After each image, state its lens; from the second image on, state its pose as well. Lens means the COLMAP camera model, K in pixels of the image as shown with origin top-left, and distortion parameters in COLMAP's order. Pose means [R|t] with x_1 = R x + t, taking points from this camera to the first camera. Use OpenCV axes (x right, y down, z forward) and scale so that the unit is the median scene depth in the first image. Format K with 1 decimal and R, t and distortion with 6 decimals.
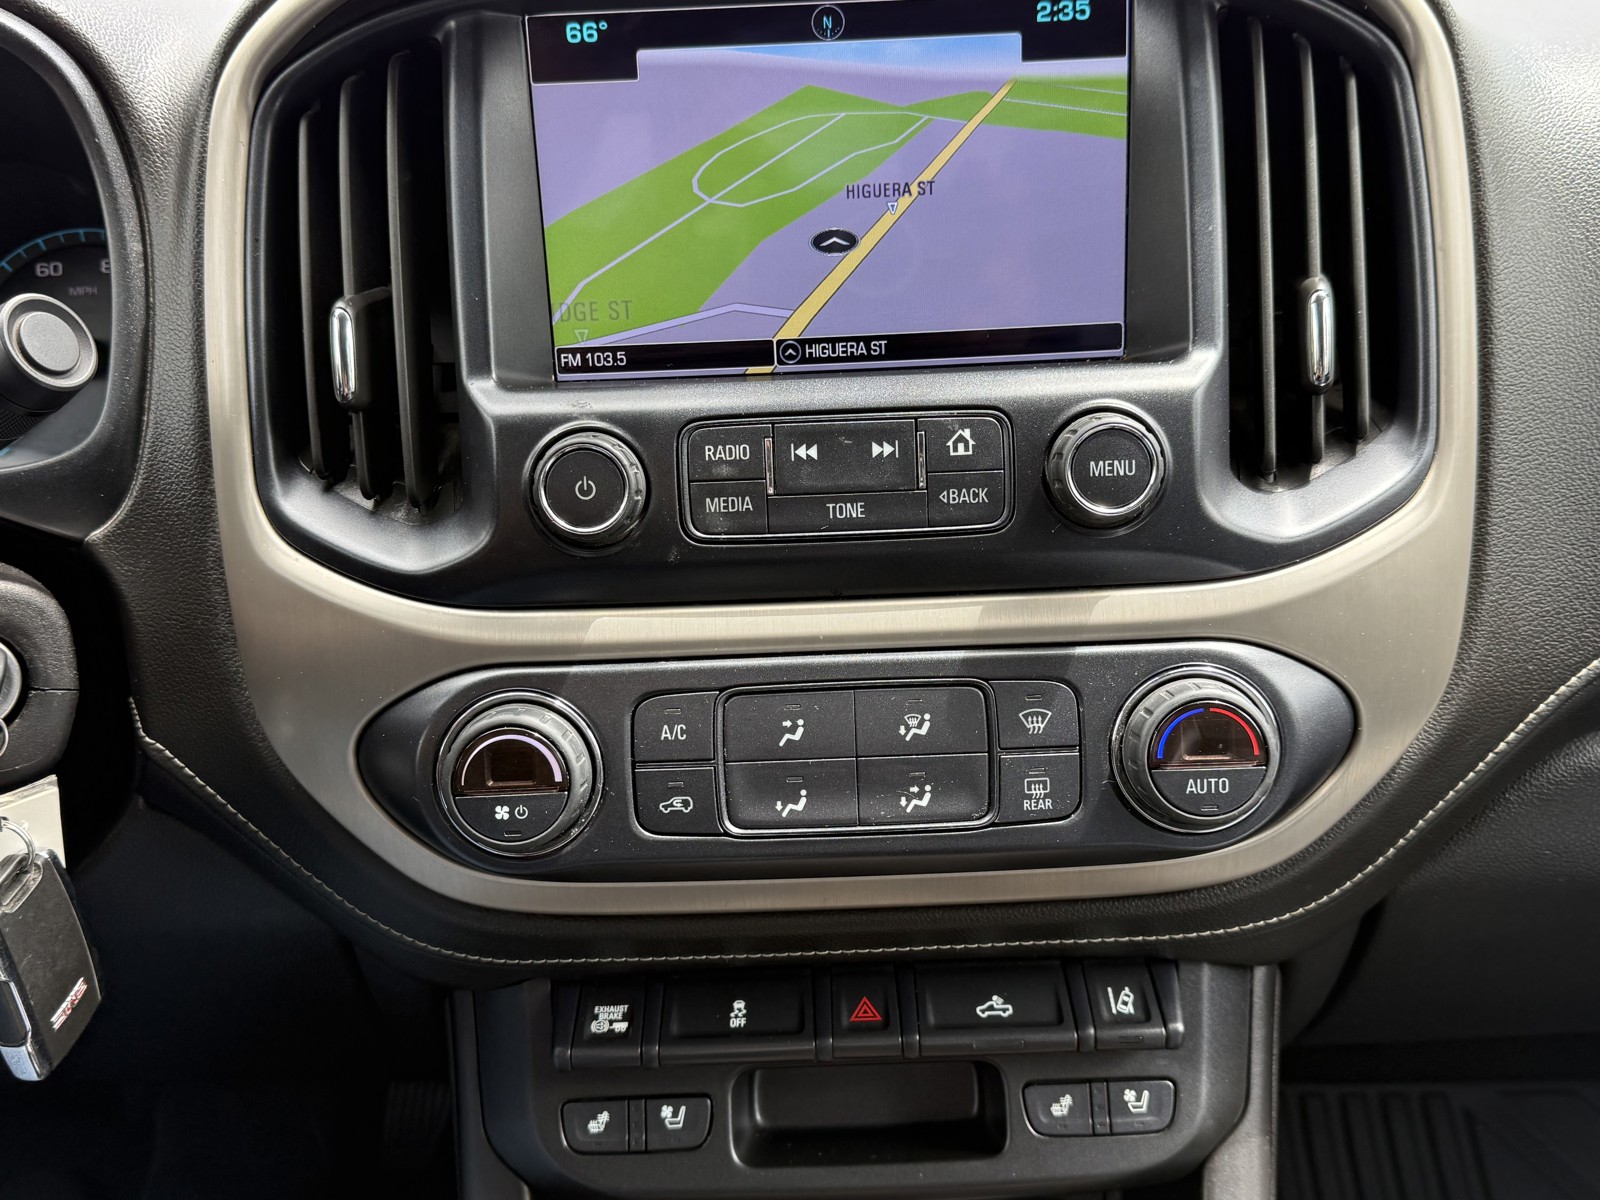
lens RADIAL K [[1534.6, 0, 800.0], [0, 1534.6, 600.0], [0, 0, 1]] dist [0.086737, -0.005635]
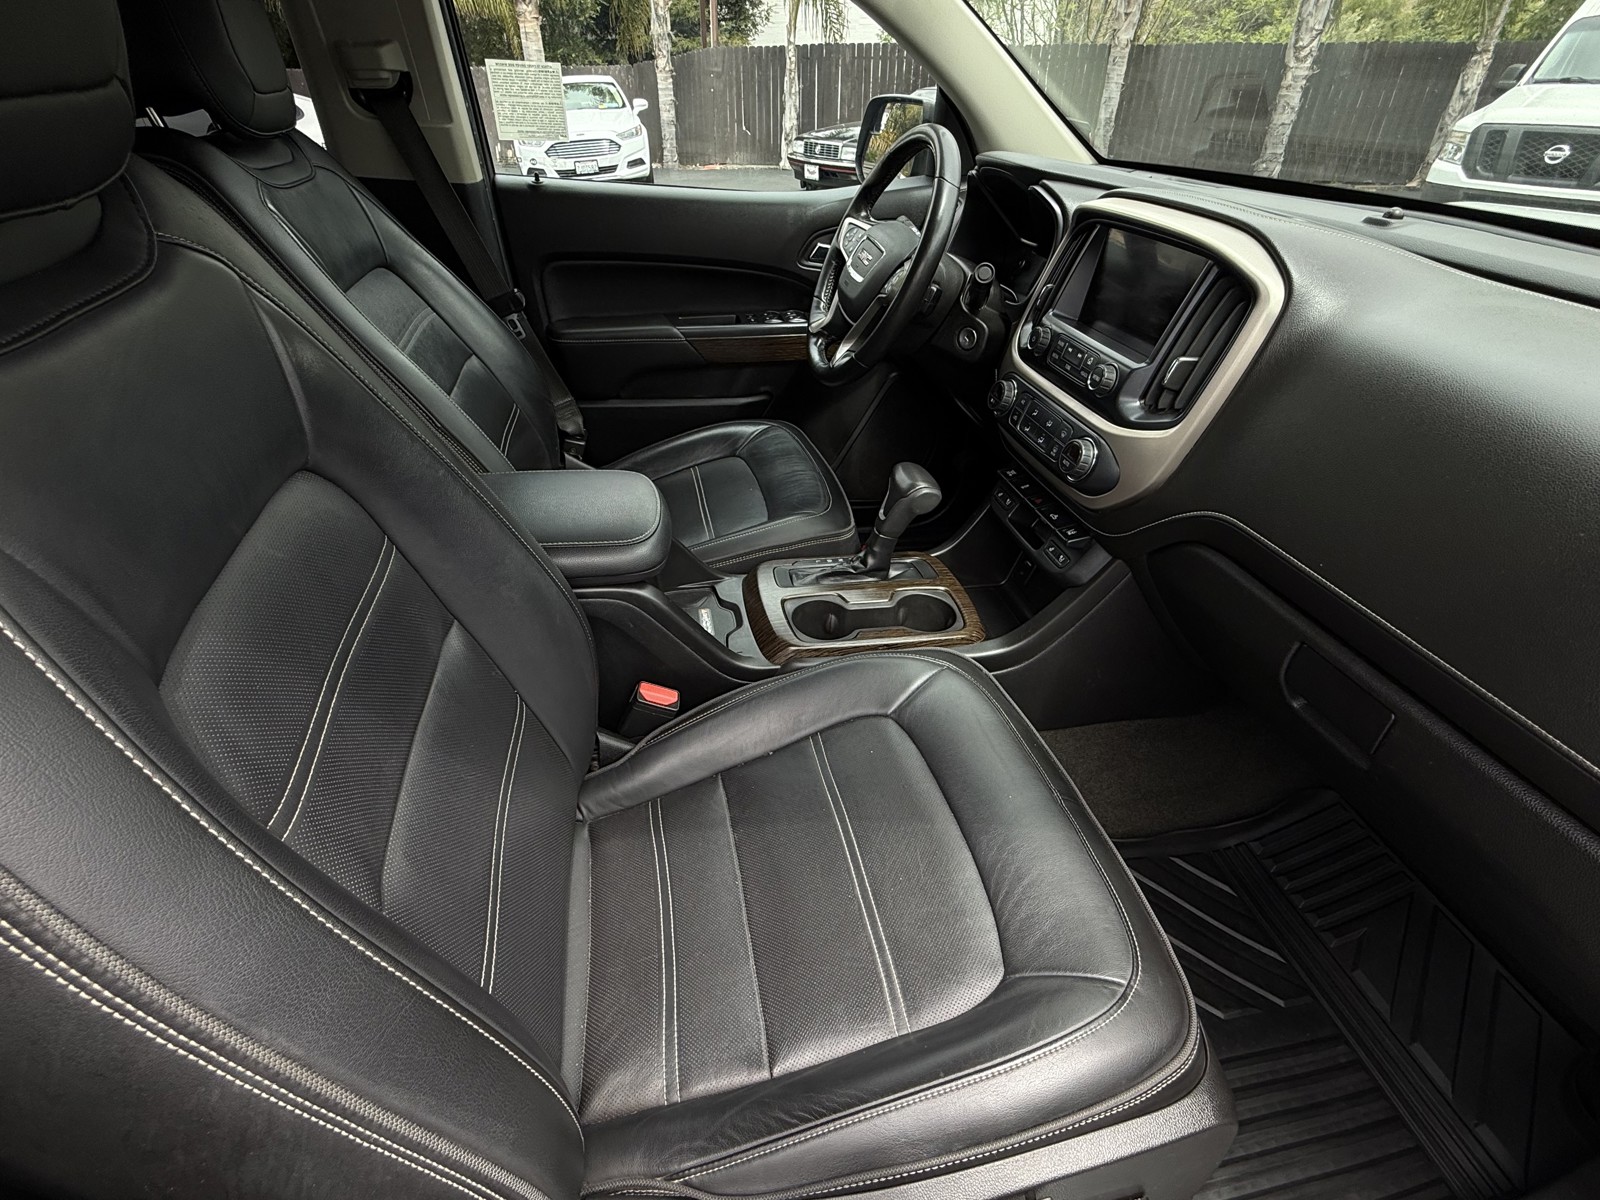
lens RADIAL K [[752.6, 0, 795.5], [0, 752.6, 598.6], [0, 0, 1]] dist [-0.002105, -0.000867]
pose [[0.199209, 0.595092, -0.778576, 1.746477], [-0.384517, 0.778251, 0.496460, -0.283949], [0.901367, 0.200477, 0.383858, -0.275645]]
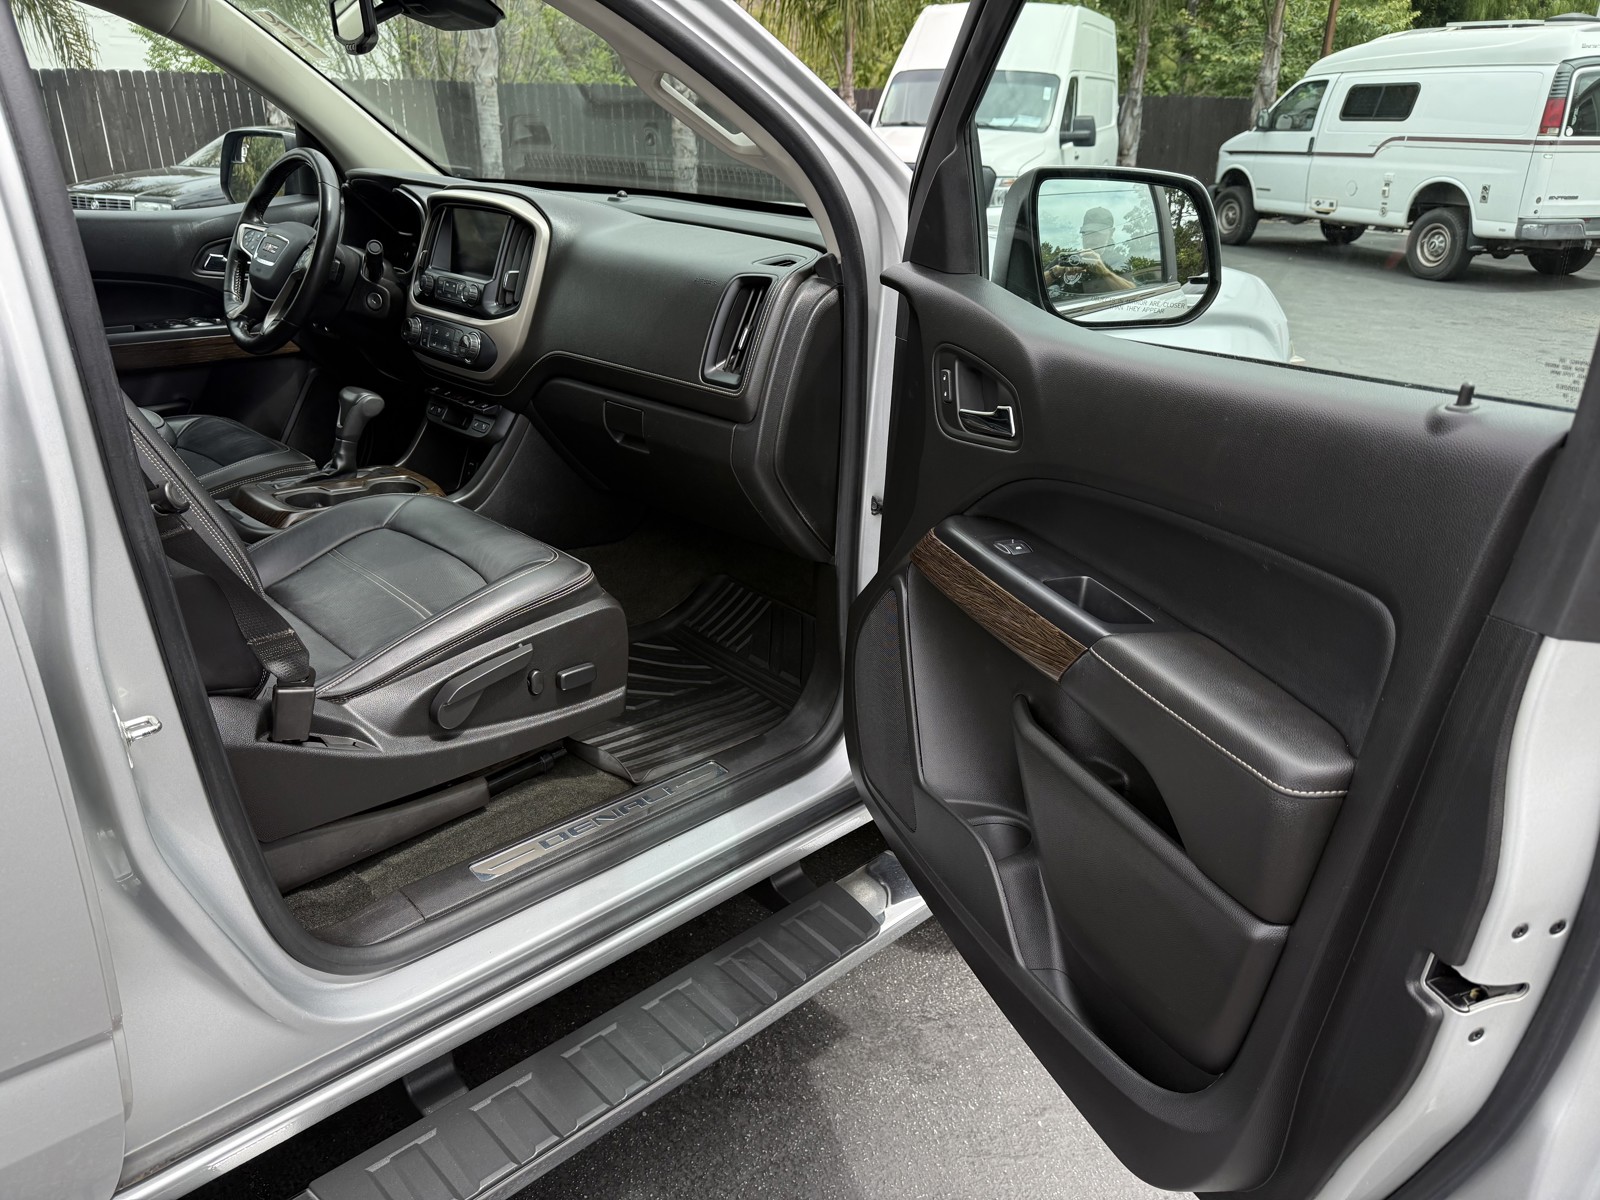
lens RADIAL K [[1127.6, 0, 801.3], [0, 1127.6, 602.1], [0, 0, 1]] dist [-0.000048, -0.011396]
pose [[0.701461, 0.329134, -0.632158, 4.158718], [-0.316032, 0.938654, 0.138034, 0.043742], [0.638809, 0.102956, 0.762445, -1.348764]]
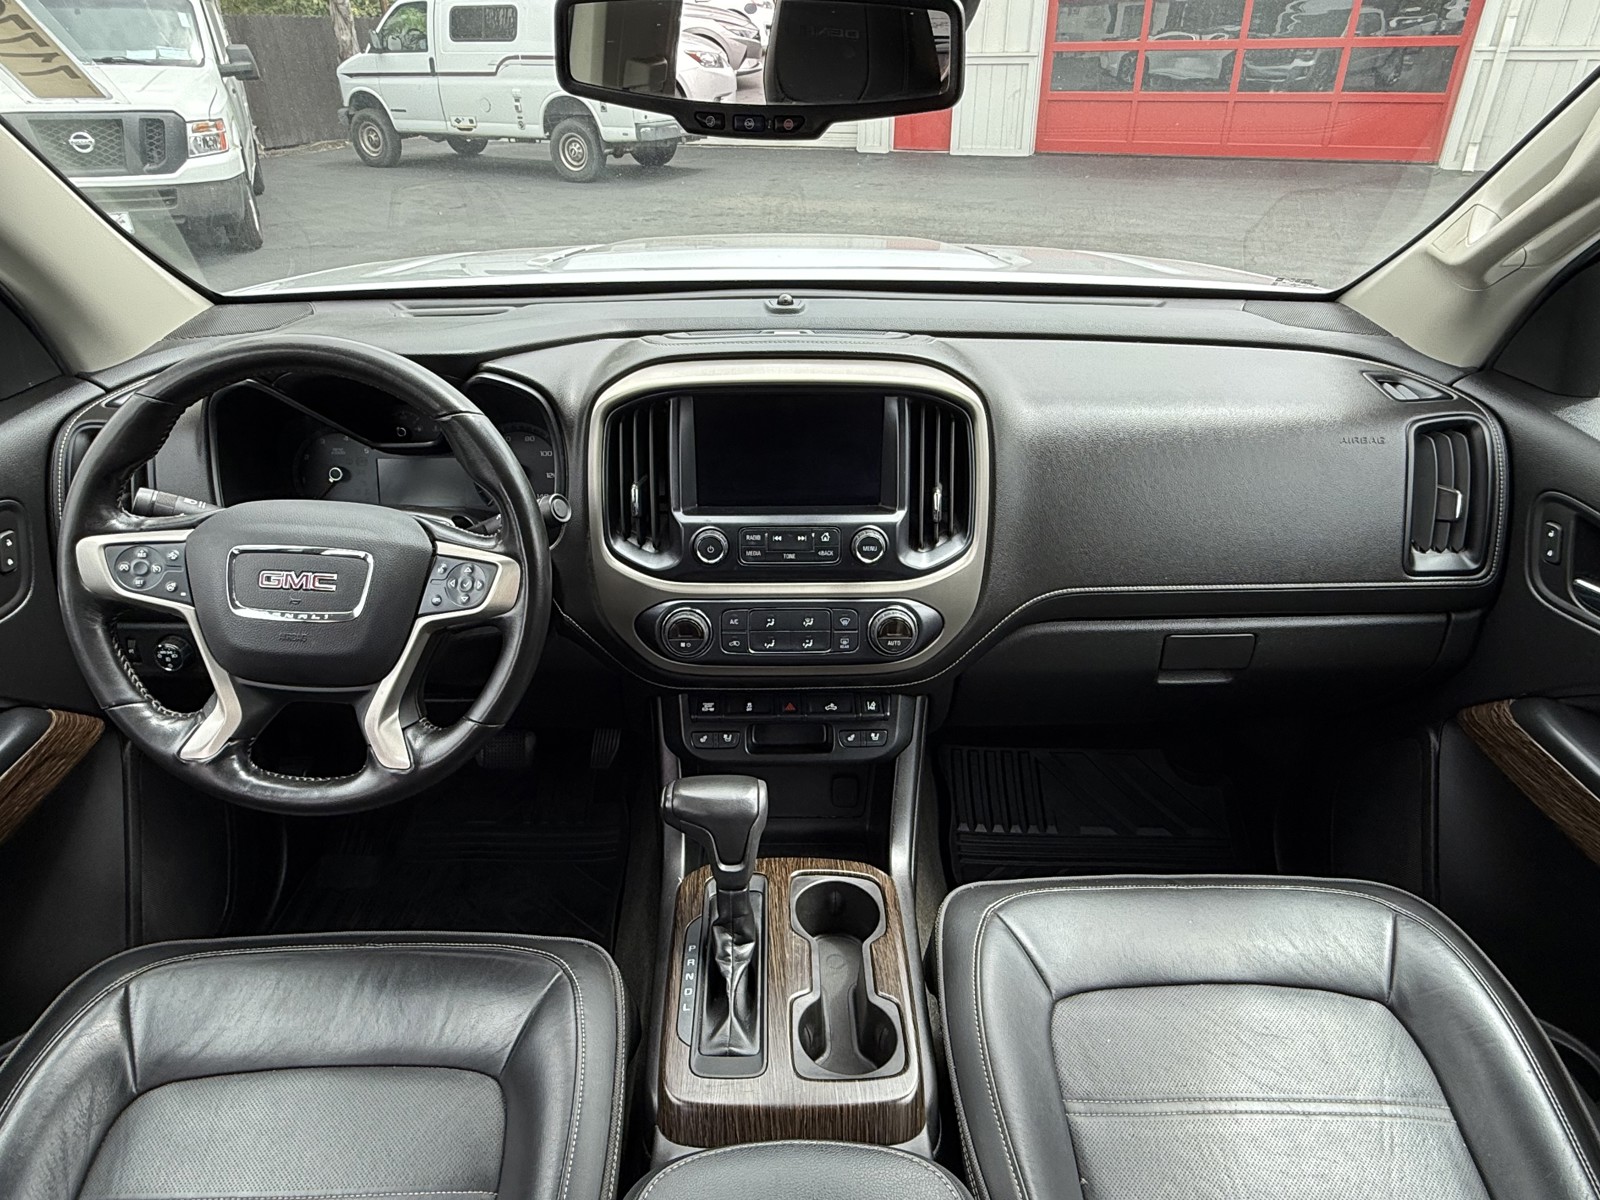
lens RADIAL K [[964.6, 0, 785.4], [0, 964.6, 601.1], [0, 0, 1]] dist [-0.005397, -0.000126]
pose [[0.998849, 0.029700, 0.037675, -0.051838], [-0.034424, 0.990699, 0.131645, -0.227398], [-0.033415, -0.132790, 0.990581, -1.013435]]
